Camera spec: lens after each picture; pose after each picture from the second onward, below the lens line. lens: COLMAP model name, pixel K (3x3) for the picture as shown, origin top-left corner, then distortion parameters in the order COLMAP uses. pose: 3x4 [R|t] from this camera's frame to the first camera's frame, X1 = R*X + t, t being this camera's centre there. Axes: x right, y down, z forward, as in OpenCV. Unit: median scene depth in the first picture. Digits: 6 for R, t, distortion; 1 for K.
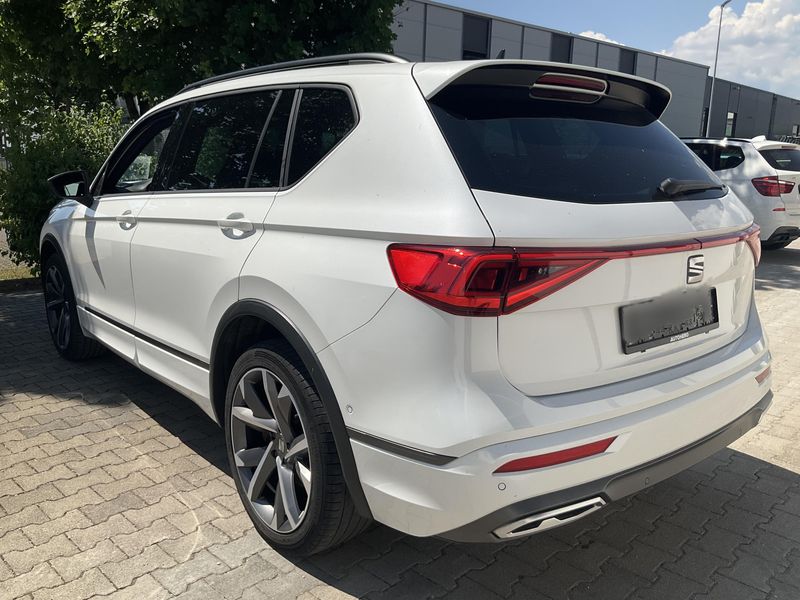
lens RADIAL K [[669.1, 0, 400.0], [0, 669.1, 300.0], [0, 0, 1]] dist [0.026075, -0.046558]
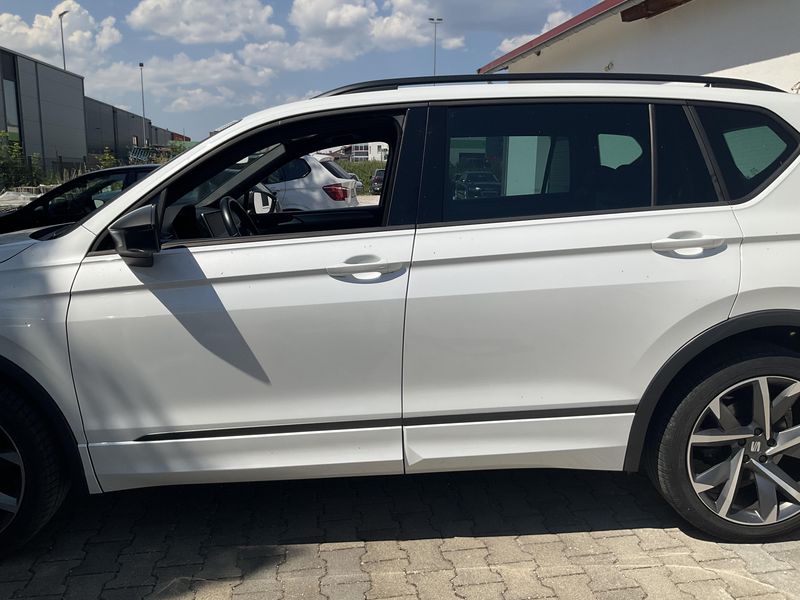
lens RADIAL K [[665.2, 0, 400.0], [0, 665.2, 300.0], [0, 0, 1]] dist [0.070714, -0.129561]
pose [[0.599686, -0.166927, 0.782632, -0.340063], [0.178001, 0.981325, 0.072913, -0.048070], [-0.780188, 0.095585, 0.618200, 0.200159]]
